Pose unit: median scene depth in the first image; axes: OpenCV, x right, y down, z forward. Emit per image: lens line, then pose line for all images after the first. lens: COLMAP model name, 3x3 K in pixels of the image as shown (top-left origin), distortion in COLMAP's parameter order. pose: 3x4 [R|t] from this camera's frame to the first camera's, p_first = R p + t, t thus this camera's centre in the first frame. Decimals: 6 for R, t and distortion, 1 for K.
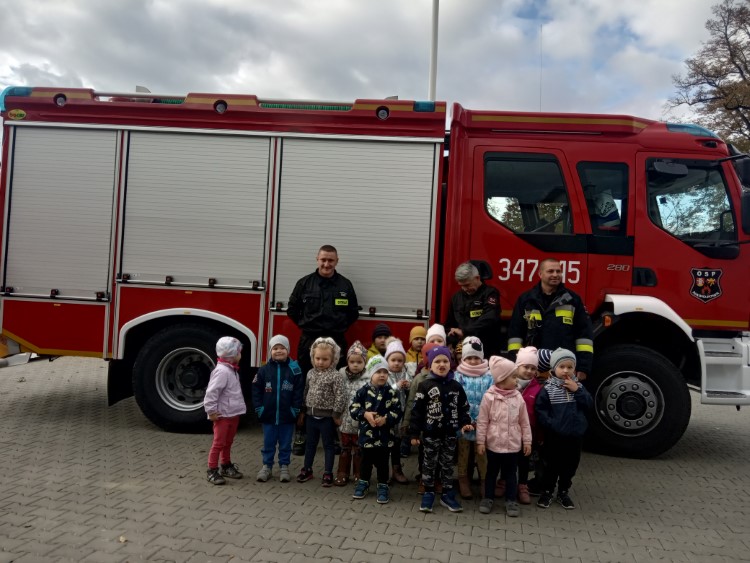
lens RADIAL K [[607.3, 0, 375.0], [0, 607.3, 281.5], [0, 0, 1]] dist [0.071793, -0.118858]
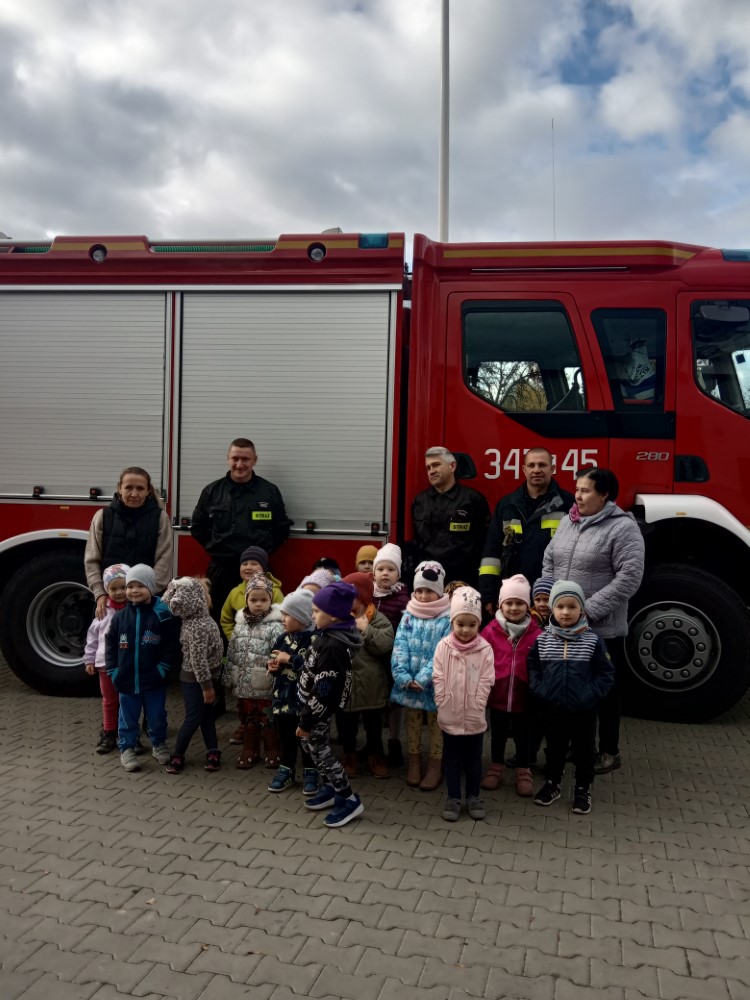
lens RADIAL K [[809.8, 0, 369.8], [0, 809.8, 497.5], [0, 0, 1]] dist [0.071793, -0.118858]
pose [[0.998089, -0.028021, -0.055081, 0.120469], [0.029107, 0.999395, 0.019025, -0.002351], [0.054515, -0.020592, 0.998301, 0.033792]]
